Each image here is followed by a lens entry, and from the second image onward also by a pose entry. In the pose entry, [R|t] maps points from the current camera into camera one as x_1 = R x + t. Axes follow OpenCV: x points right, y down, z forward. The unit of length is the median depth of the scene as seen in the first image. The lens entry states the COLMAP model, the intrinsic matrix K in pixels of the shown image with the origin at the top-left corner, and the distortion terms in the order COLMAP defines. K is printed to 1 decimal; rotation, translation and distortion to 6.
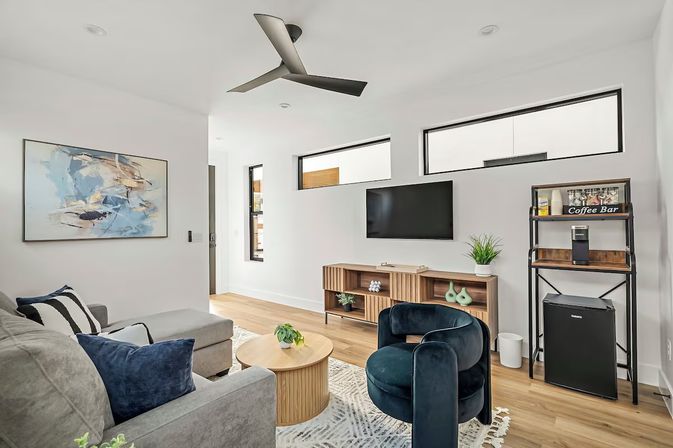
lens RADIAL K [[295.7, 0, 338.1], [0, 295.7, 228.9], [0, 0, 1]] dist [-0.000613, -0.000034]
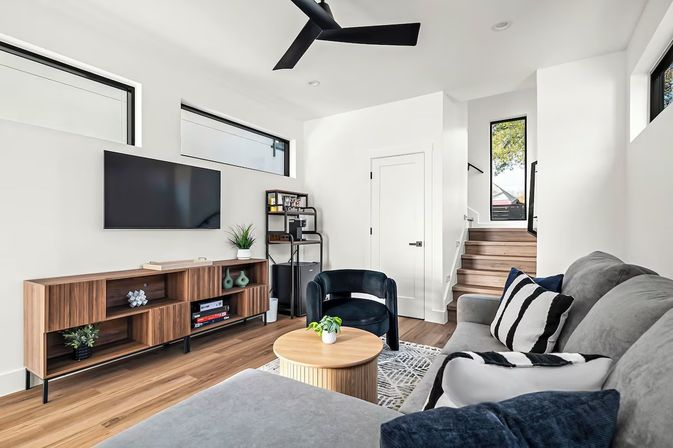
lens RADIAL K [[323.9, 0, 335.8], [0, 323.9, 225.4], [0, 0, 1]] dist [-0.000540, -0.000020]
pose [[-0.073074, 0.007022, 0.997302, -0.759567], [-0.007187, 0.999946, -0.007568, 0.030453], [-0.997301, -0.007720, -0.073020, 0.682683]]
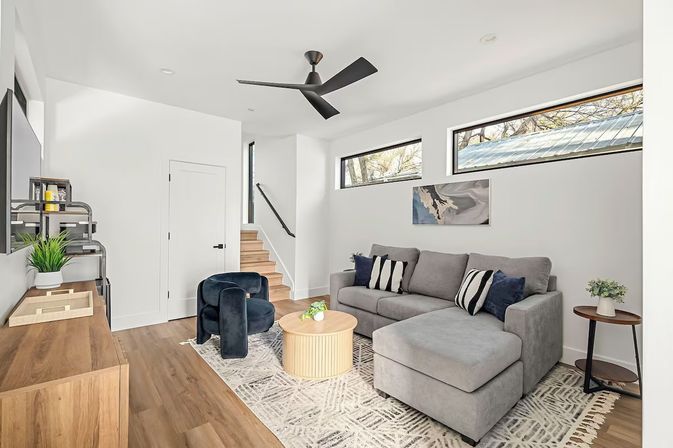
lens RADIAL K [[323.9, 0, 335.8], [0, 323.9, 225.4], [0, 0, 1]] dist [-0.000540, -0.000020]
pose [[-0.975866, -0.003719, 0.218337, -0.357213], [-0.005699, 0.999948, -0.008441, 0.008243], [-0.218295, -0.009482, -0.975837, 1.505412]]
